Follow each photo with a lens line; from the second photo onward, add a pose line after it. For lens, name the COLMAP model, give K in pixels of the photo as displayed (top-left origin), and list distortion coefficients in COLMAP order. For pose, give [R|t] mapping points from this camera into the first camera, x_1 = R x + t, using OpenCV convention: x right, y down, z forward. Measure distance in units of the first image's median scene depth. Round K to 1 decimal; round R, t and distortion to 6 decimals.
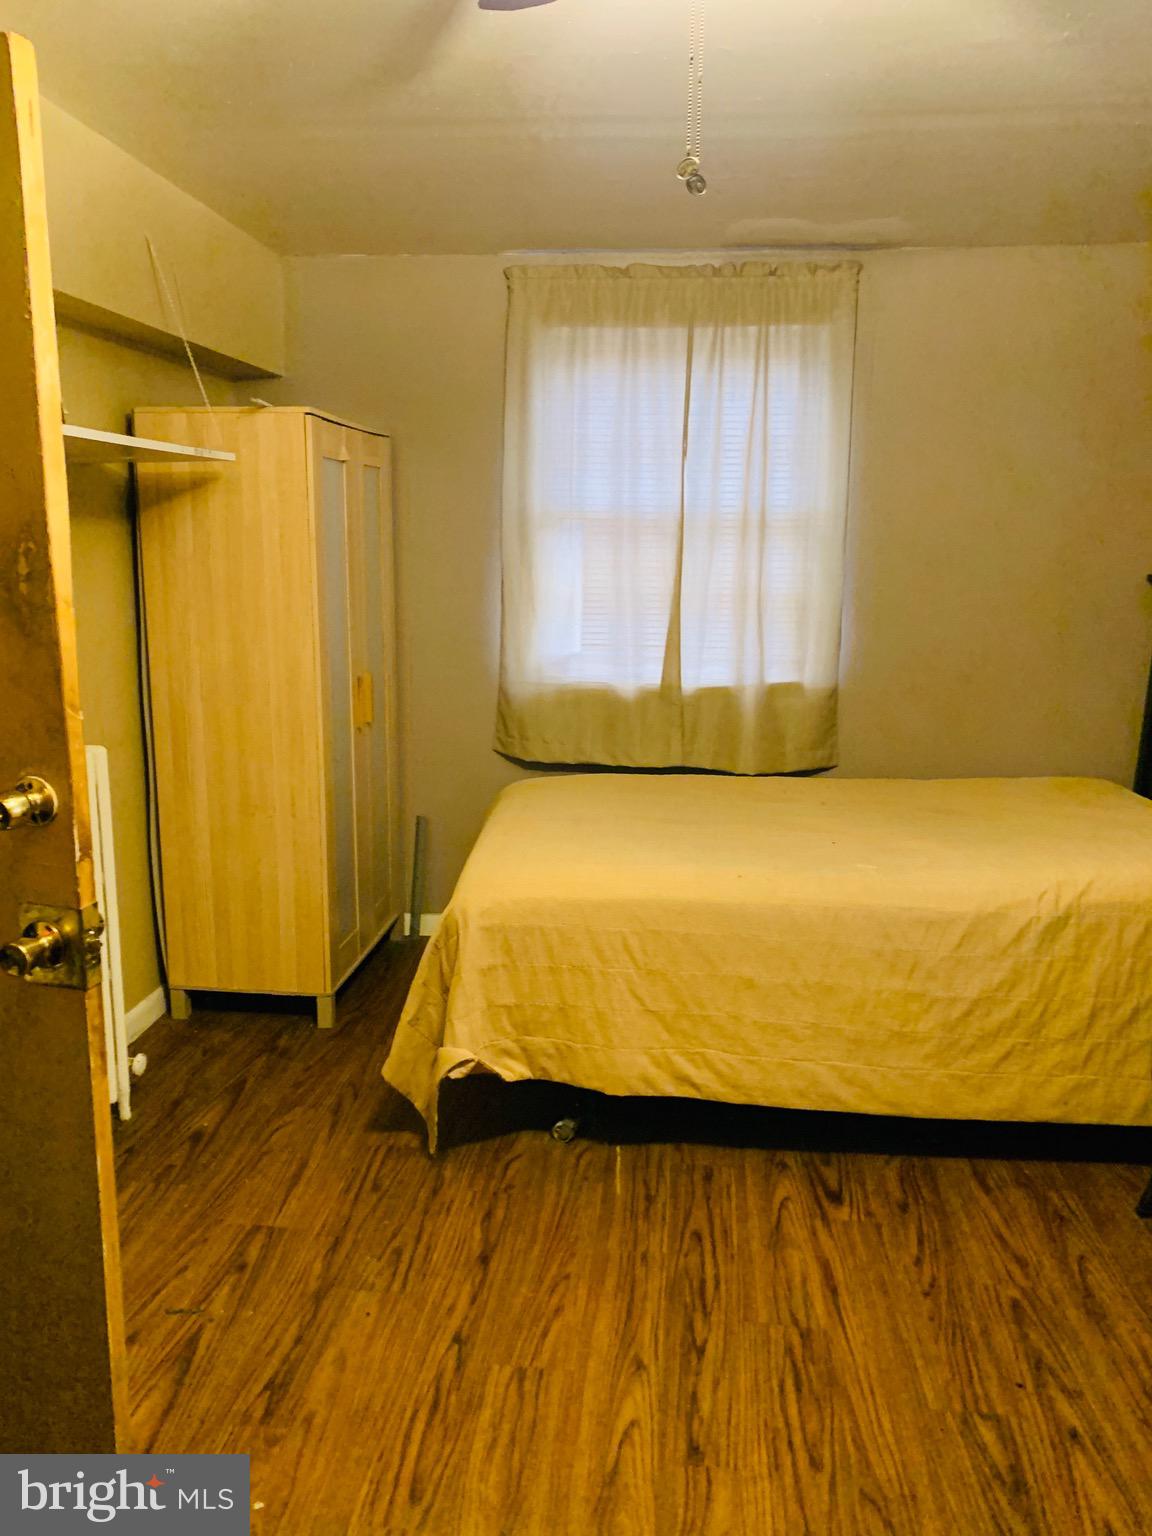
lens RADIAL K [[1157.9, 0, 576.0], [0, 1157.9, 768.0], [0, 0, 1]] dist [0.043235, -0.064861]
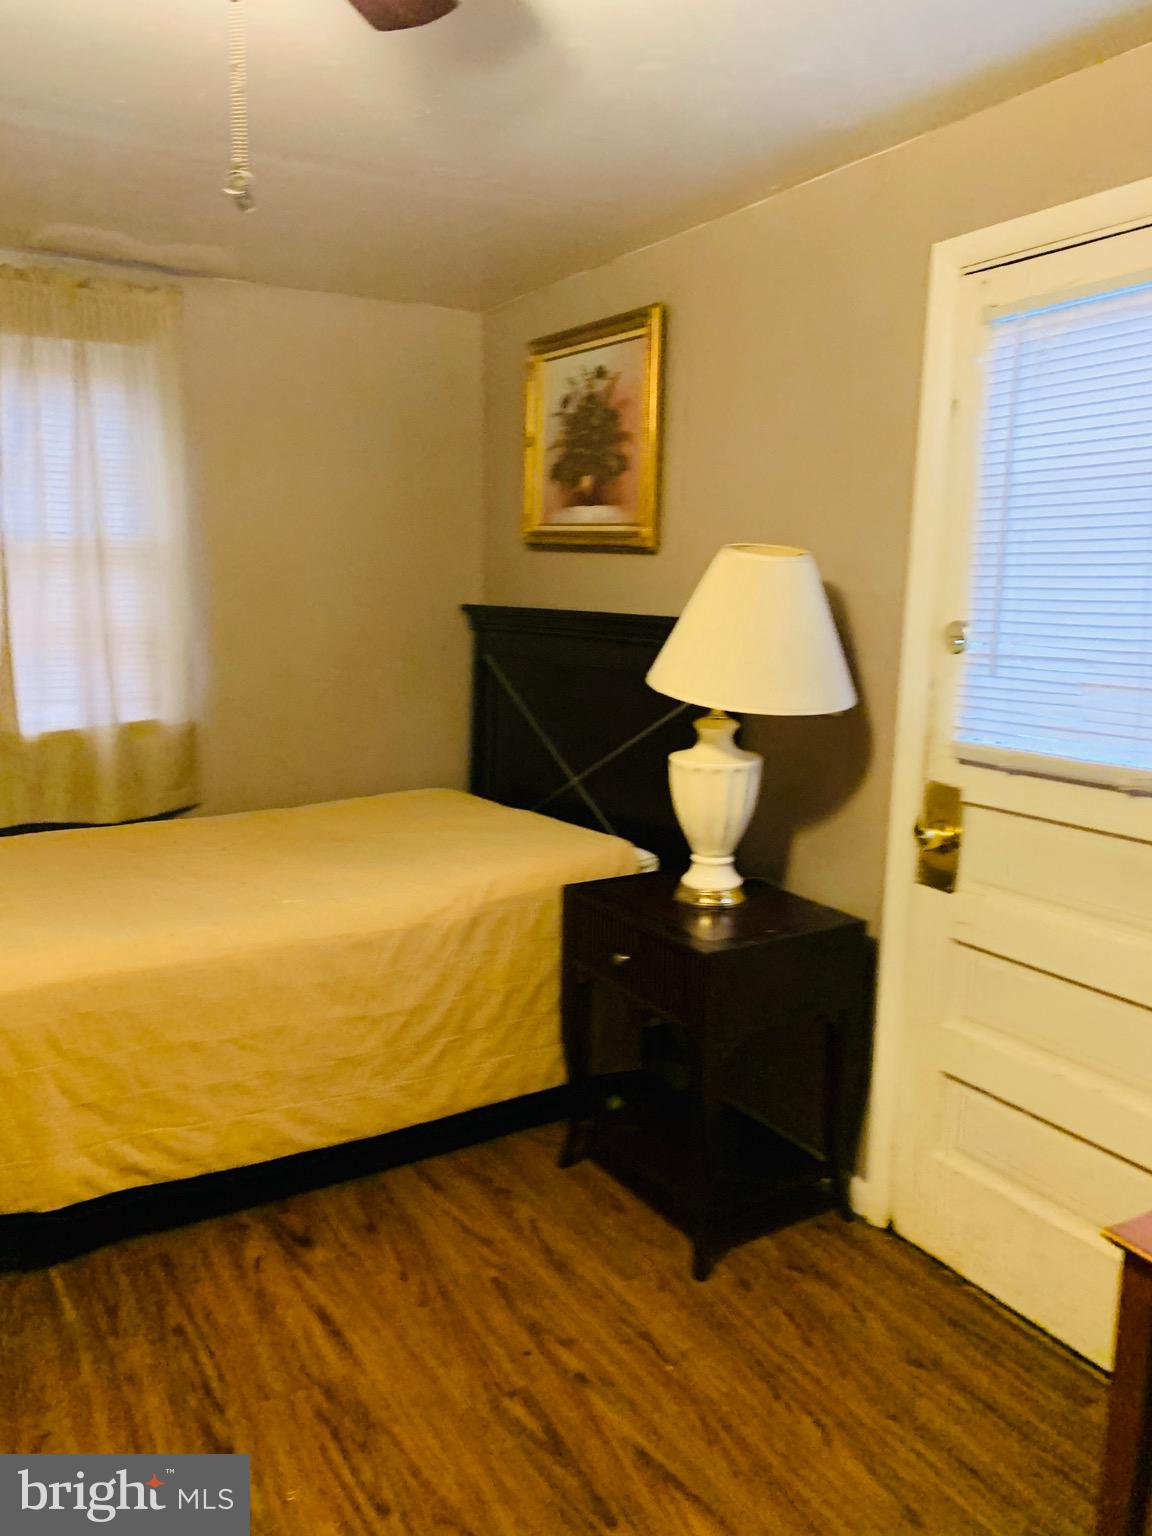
lens RADIAL K [[1164.2, 0, 576.0], [0, 1164.2, 768.0], [0, 0, 1]] dist [-0.001565, -0.006207]
pose [[0.812816, -0.100219, 0.573835, -0.113126], [0.112494, 0.993551, 0.014178, -0.014501], [-0.571555, 0.053029, 0.818848, 0.049143]]
